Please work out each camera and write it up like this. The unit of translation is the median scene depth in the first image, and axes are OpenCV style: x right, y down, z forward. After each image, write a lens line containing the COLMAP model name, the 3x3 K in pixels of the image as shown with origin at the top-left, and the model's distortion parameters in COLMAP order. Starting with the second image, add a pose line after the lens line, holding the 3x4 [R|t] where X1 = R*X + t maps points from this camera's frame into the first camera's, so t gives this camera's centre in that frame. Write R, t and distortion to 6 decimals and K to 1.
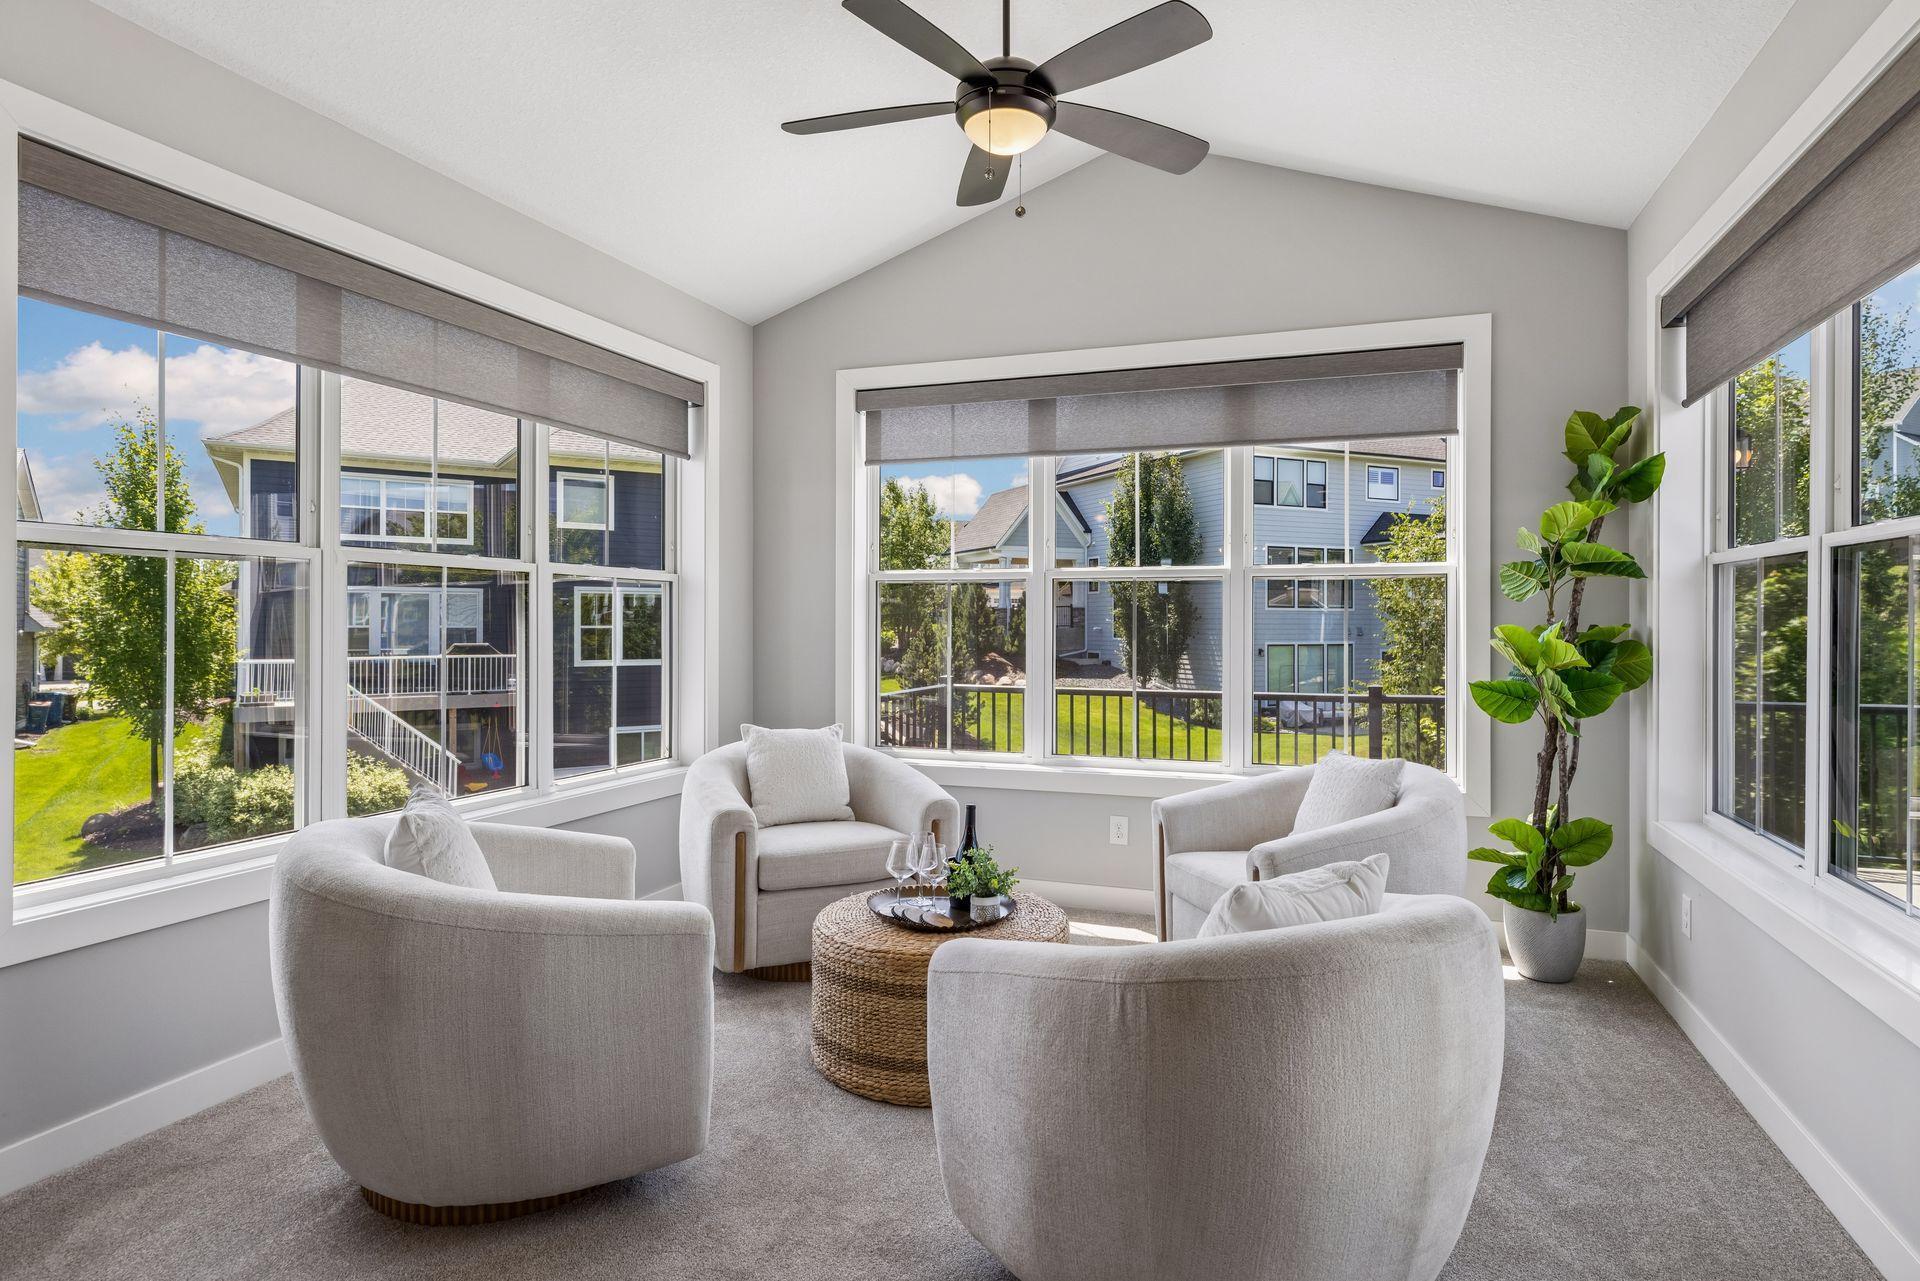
lens RADIAL K [[1032.0, 0, 983.6], [0, 1032.0, 628.4], [0, 0, 1]] dist [-0.000664, 0.001073]
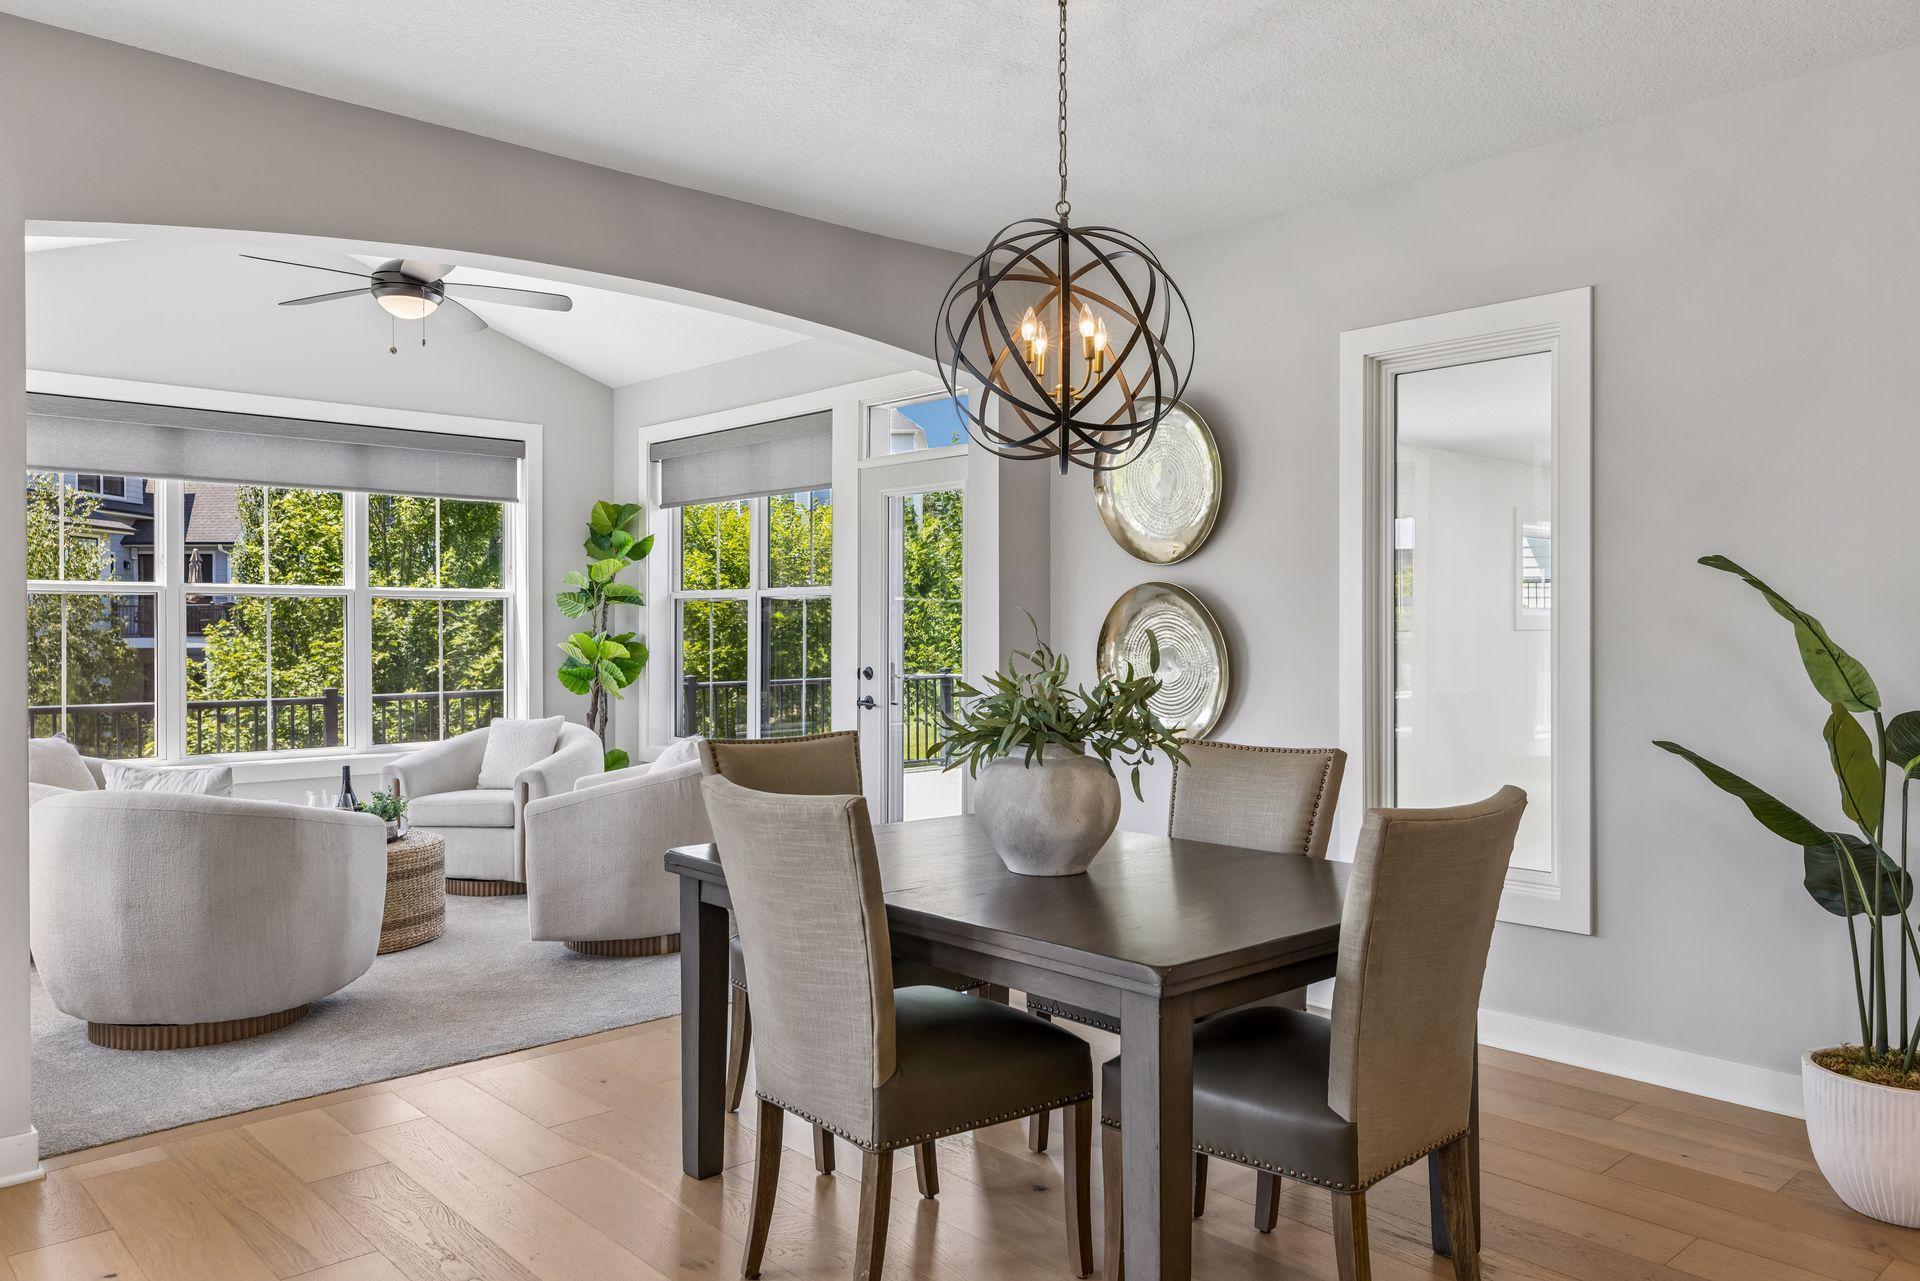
lens RADIAL K [[1399.4, 0, 964.9], [0, 1399.4, 632.3], [0, 0, 1]] dist [0.004764, 0.000287]
pose [[0.455465, -0.001526, 0.890252, -1.138271], [0.005297, 0.999985, -0.000996, 0.001142], [-0.890238, 0.005169, 0.455467, -0.518010]]
